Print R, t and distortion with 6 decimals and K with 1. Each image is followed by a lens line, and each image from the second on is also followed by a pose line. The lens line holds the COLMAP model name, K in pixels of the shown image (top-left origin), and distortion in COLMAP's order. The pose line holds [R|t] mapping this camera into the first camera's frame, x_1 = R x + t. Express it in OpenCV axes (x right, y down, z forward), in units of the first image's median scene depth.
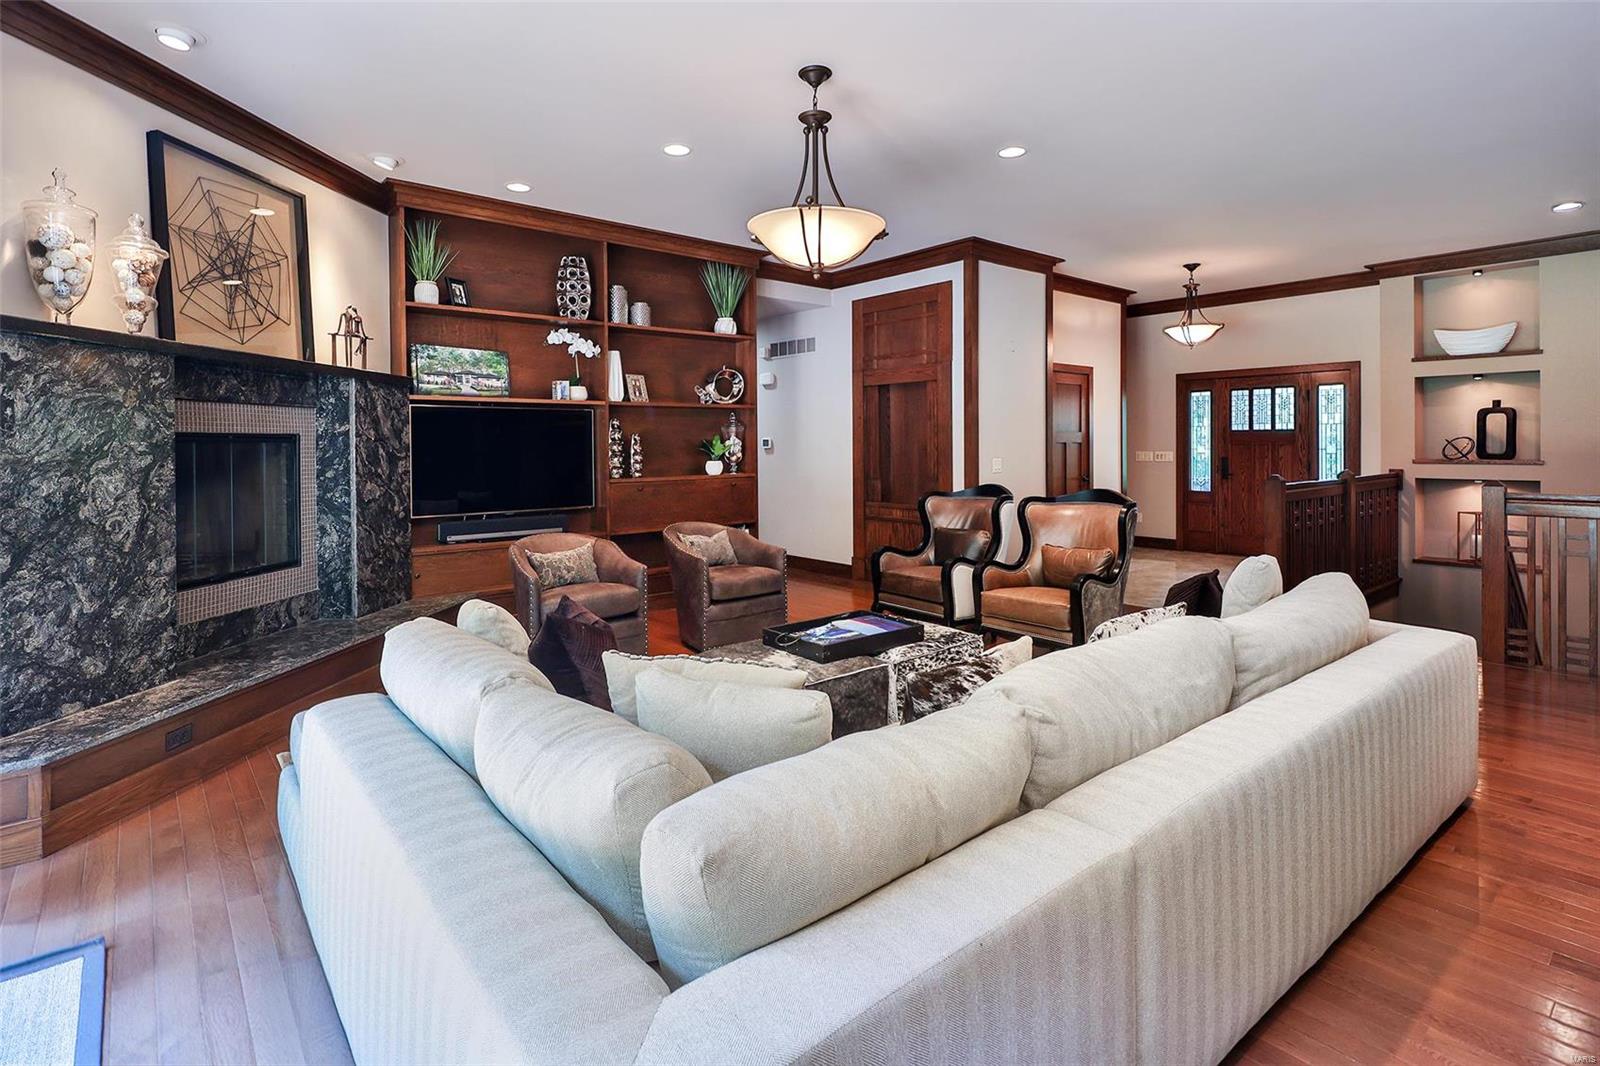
lens RADIAL K [[779.1, 0, 798.0], [0, 779.1, 454.6], [0, 0, 1]] dist [0.000409, 0.000010]
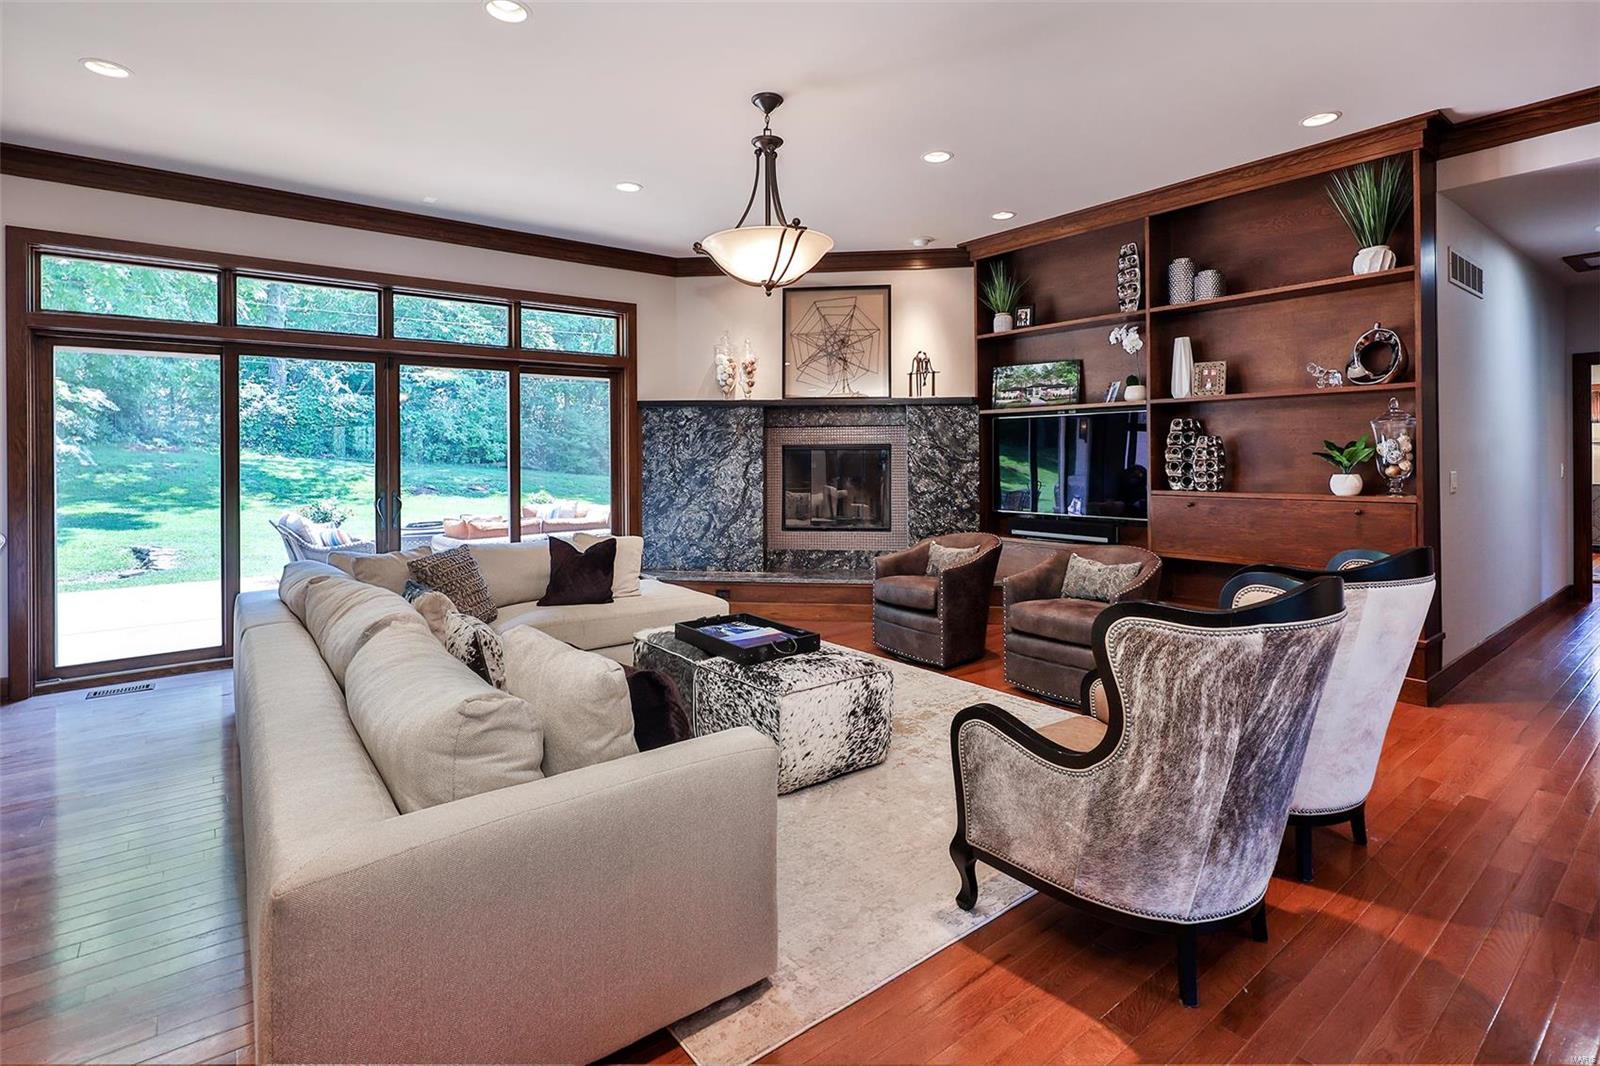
lens RADIAL K [[779.1, 0, 798.0], [0, 779.1, 454.6], [0, 0, 1]] dist [0.000409, 0.000010]
pose [[-0.030440, 0.007669, -0.999507, 0.718738], [-0.006410, 0.999949, 0.007868, -0.013938], [0.999516, 0.006646, -0.030389, 0.720757]]
